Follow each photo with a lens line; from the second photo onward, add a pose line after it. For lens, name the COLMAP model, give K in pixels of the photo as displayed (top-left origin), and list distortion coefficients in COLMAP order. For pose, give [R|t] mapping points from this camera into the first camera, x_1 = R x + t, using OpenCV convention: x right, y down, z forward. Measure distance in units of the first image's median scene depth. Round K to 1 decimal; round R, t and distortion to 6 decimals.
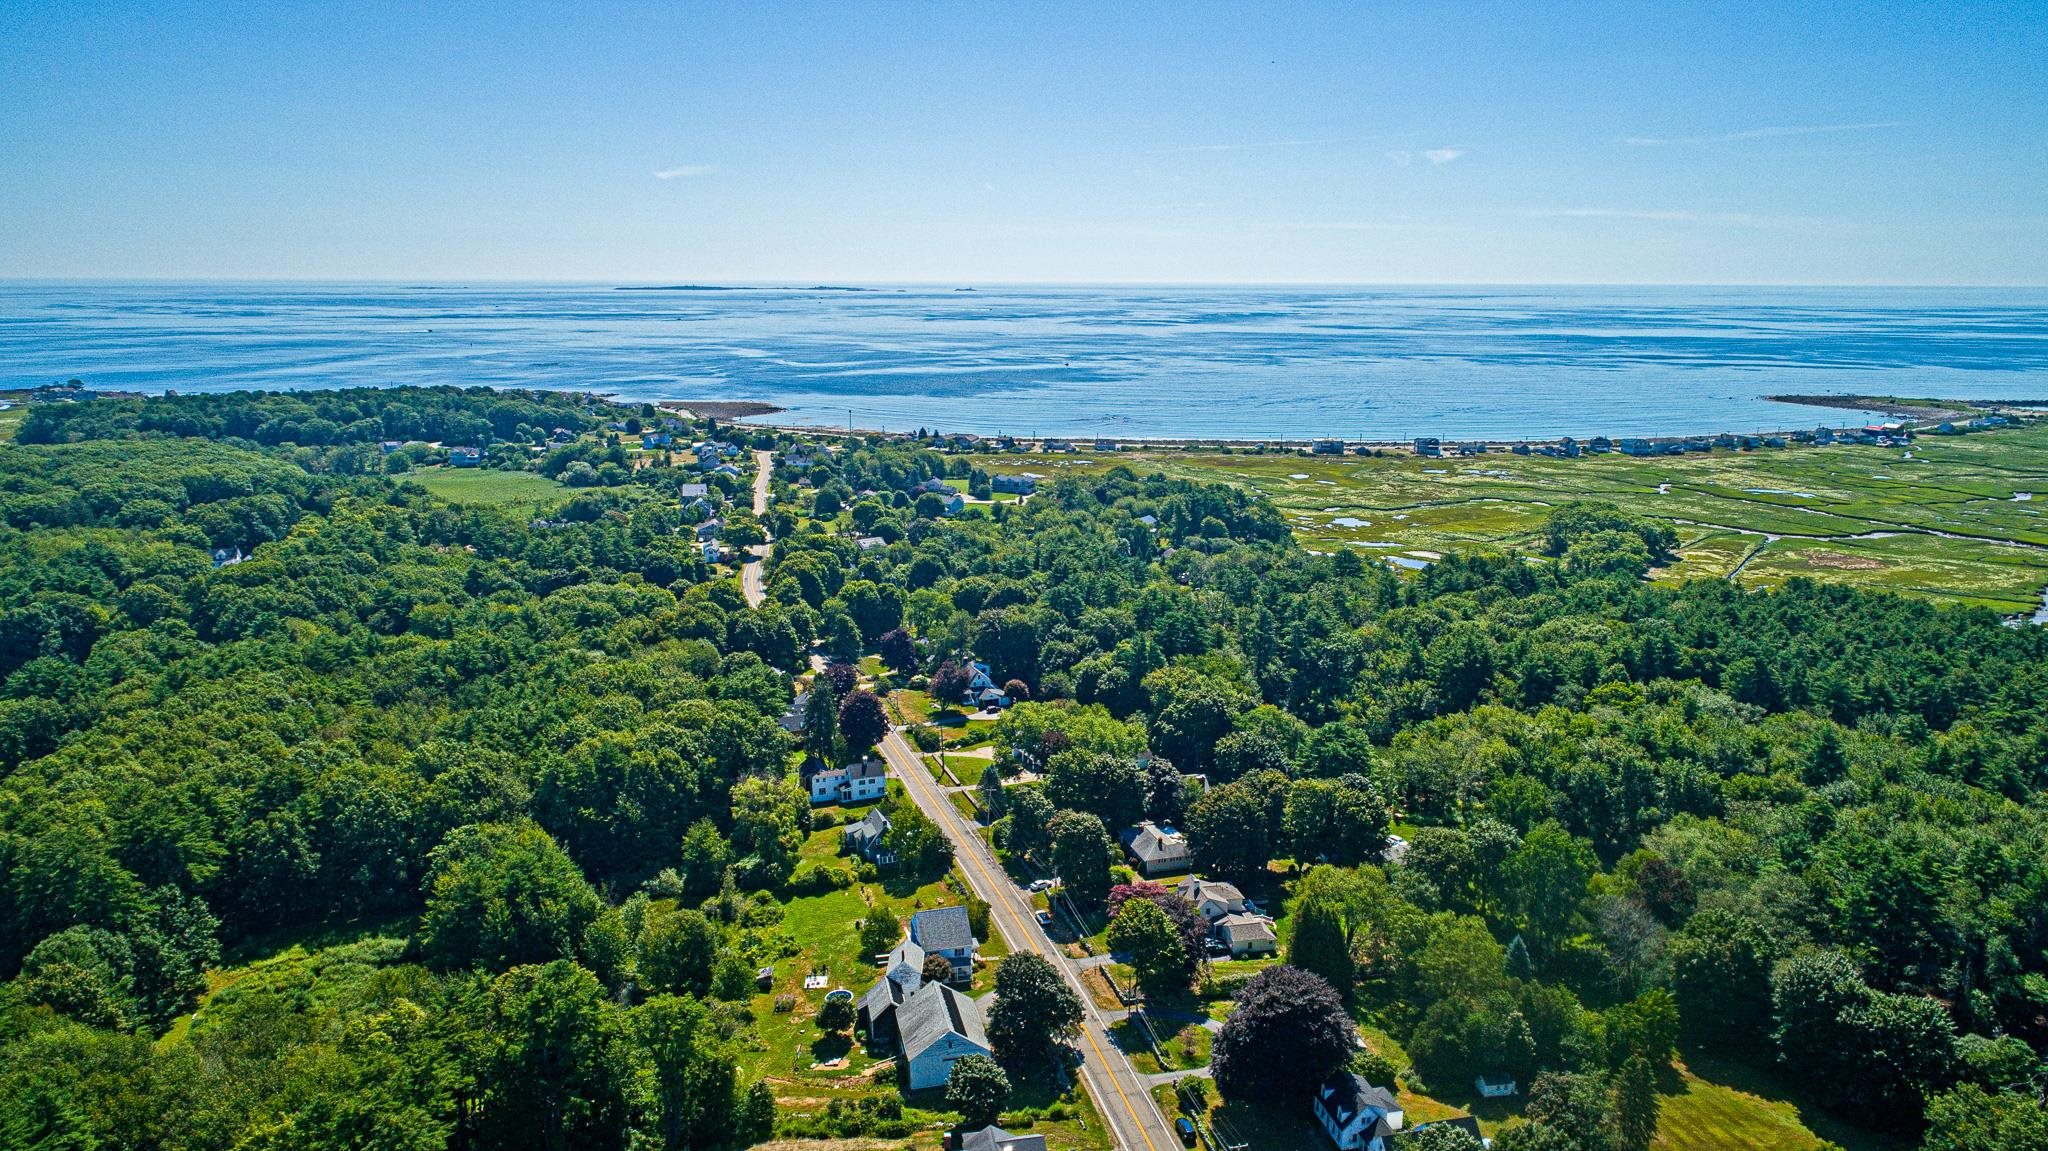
lens RADIAL K [[1356.2, 0, 1015.8], [0, 1356.2, 575.4], [0, 0, 1]] dist [0.002891, -0.003457]
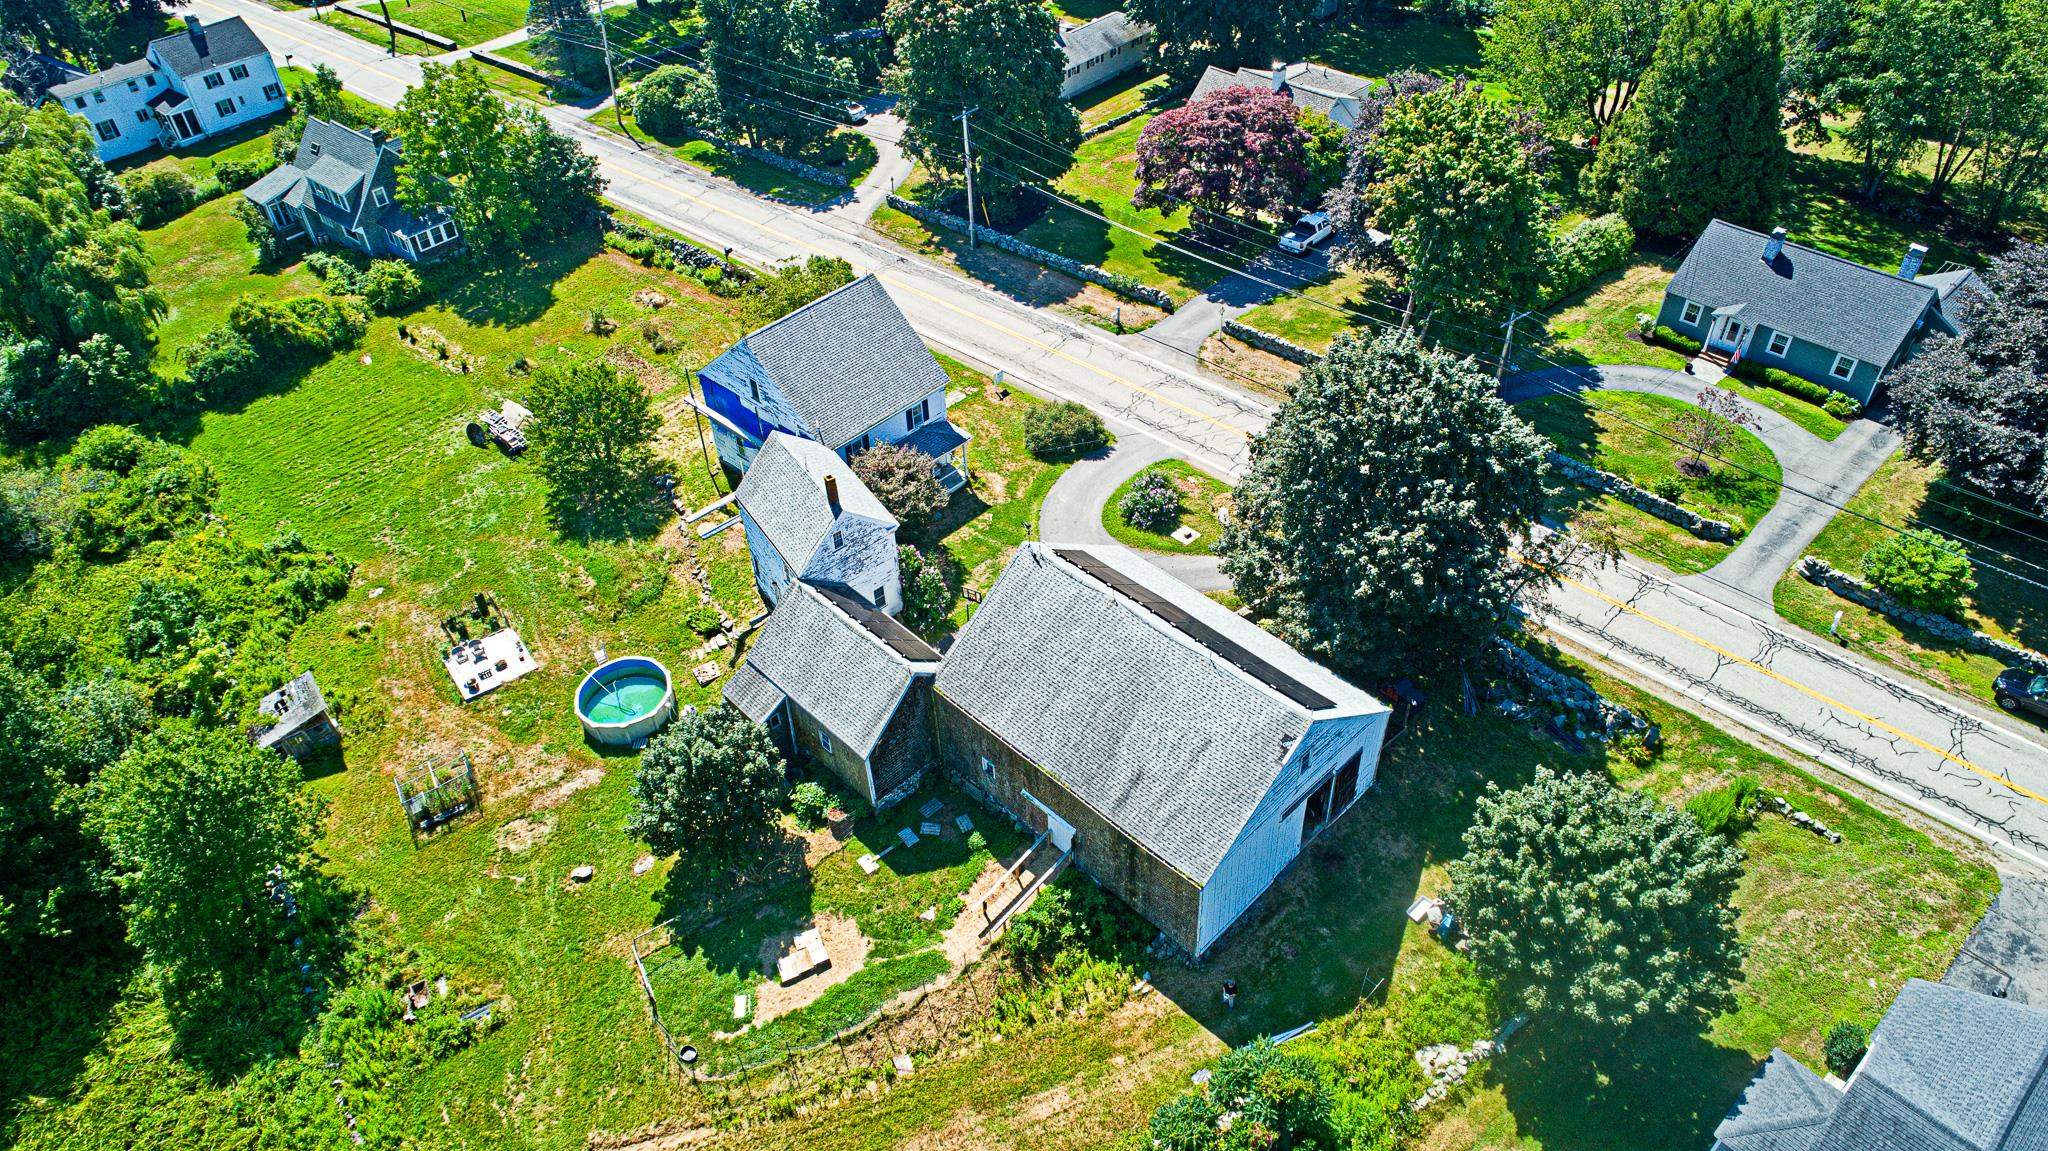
lens RADIAL K [[1316.7, 0, 1024.0], [0, 1316.7, 575.5], [0, 0, 1]] dist [0.006610, -0.003734]
pose [[0.847393, -0.367001, 0.383713, -0.131030], [0.141239, 0.852434, 0.503396, 0.134326], [-0.511837, -0.372379, 0.774181, 0.626330]]
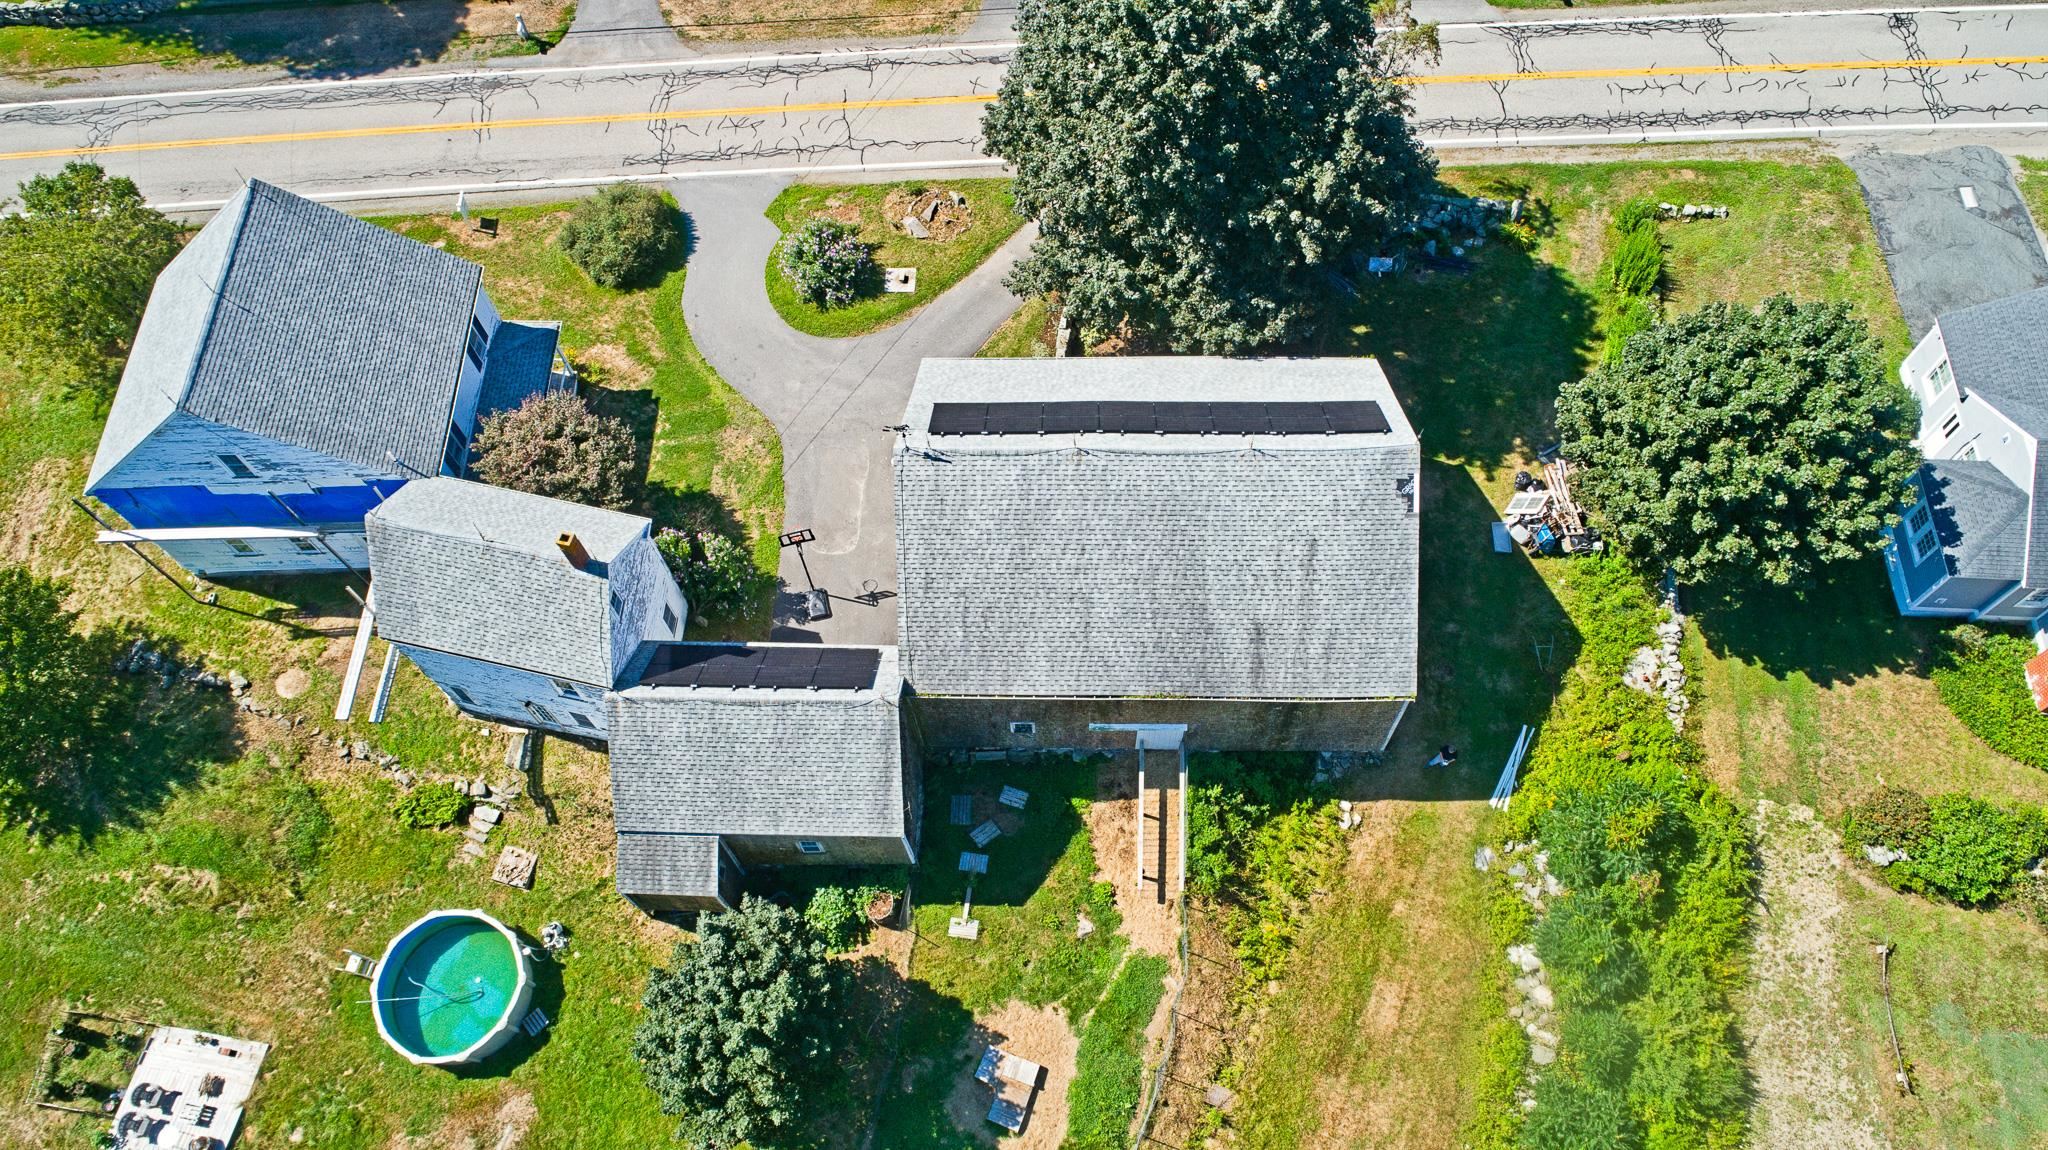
lens RADIAL K [[1392.0, 0, 1024.0], [0, 1392.0, 575.0], [0, 0, 1]] dist [0.002970, -0.000006]
pose [[0.240839, -0.860636, 0.448667, -0.124307], [0.241948, 0.500918, 0.830989, 0.120811], [-0.939924, -0.091581, 0.328870, 0.727789]]
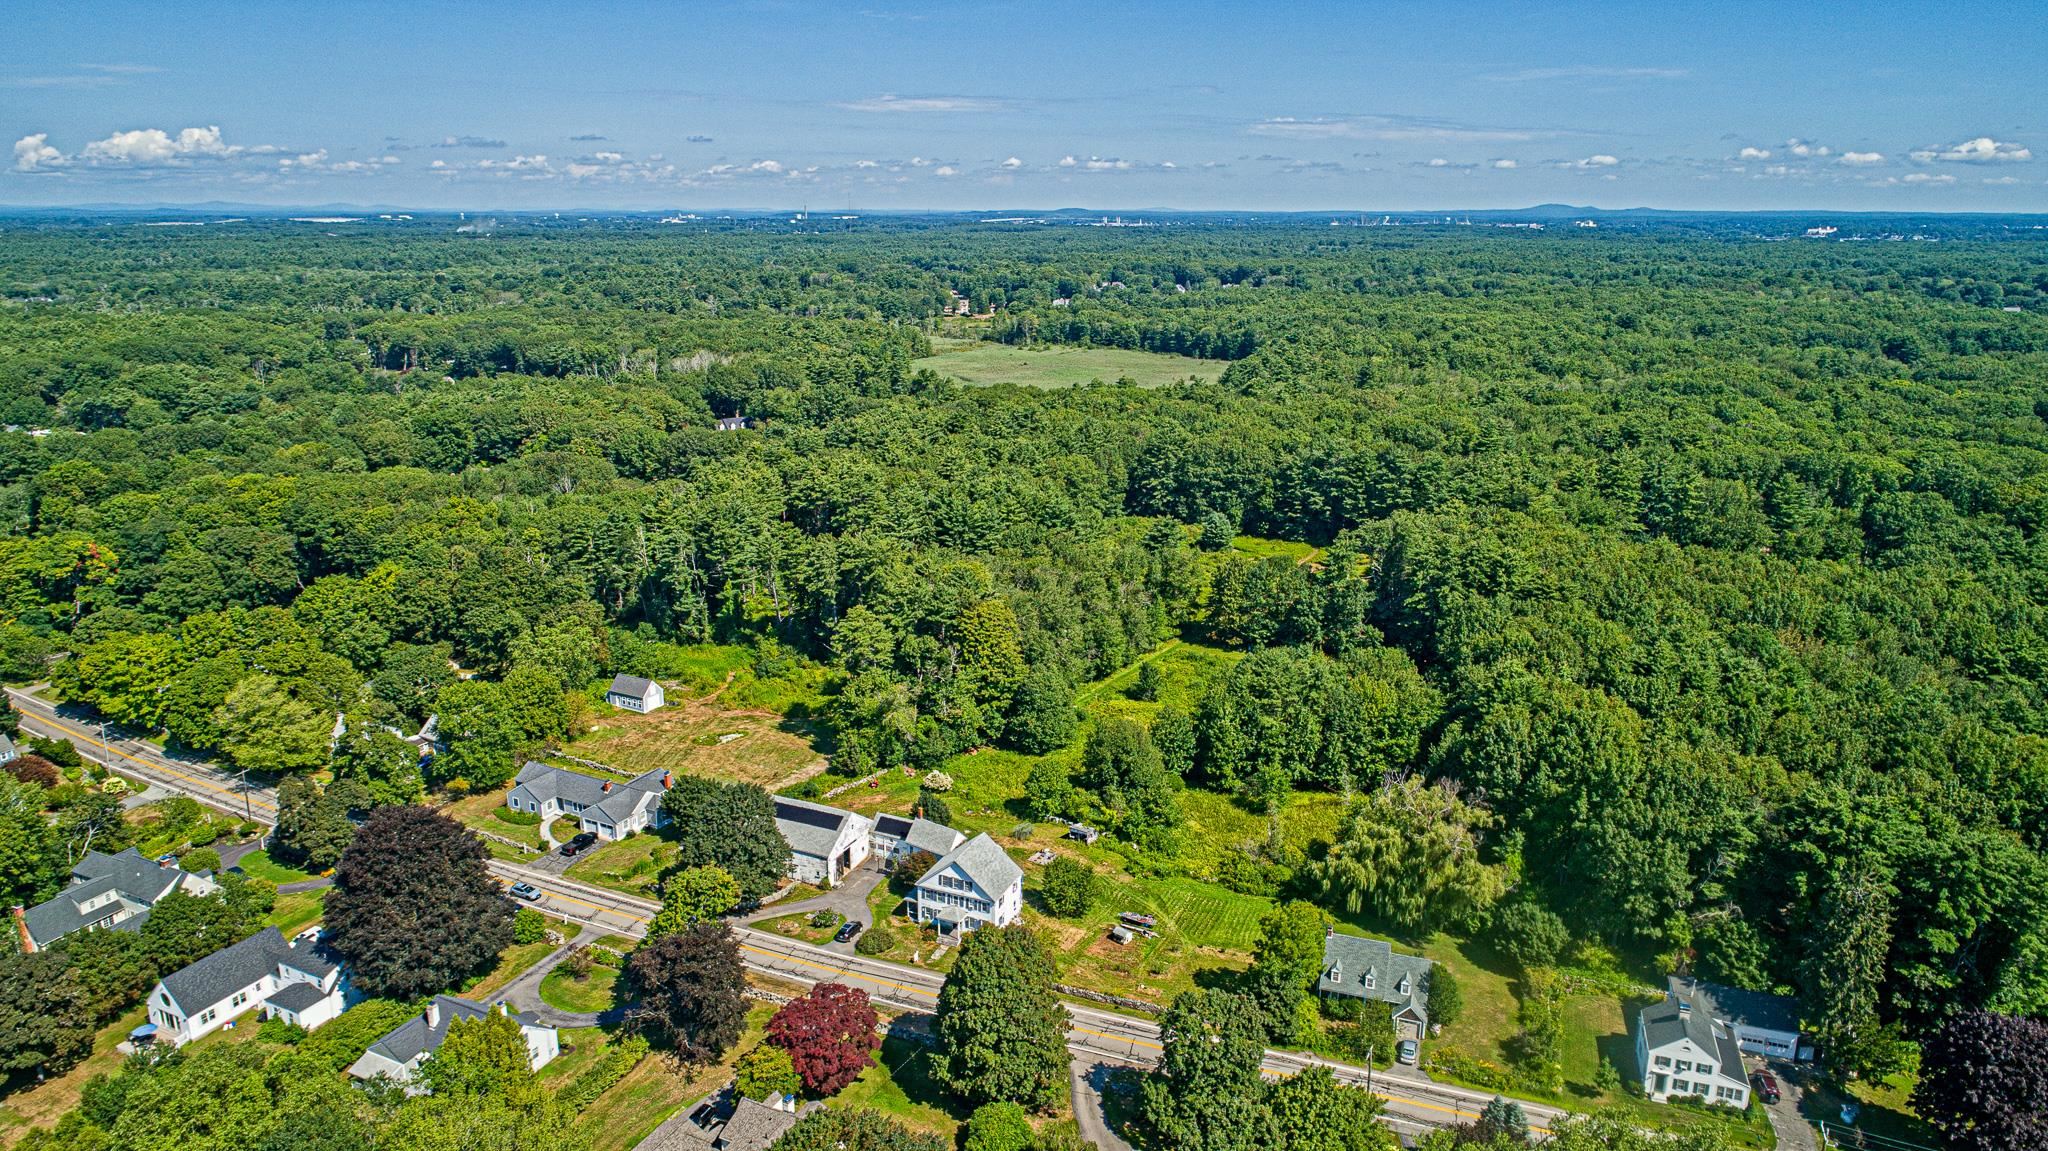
lens RADIAL K [[1316.7, 0, 1024.0], [0, 1316.7, 575.5], [0, 0, 1]] dist [0.006610, -0.003734]
pose [[-0.613222, 0.209142, -0.761721, 0.390286], [-0.172152, 0.905748, 0.387277, -0.153519], [0.770923, 0.368618, -0.519421, 1.168461]]
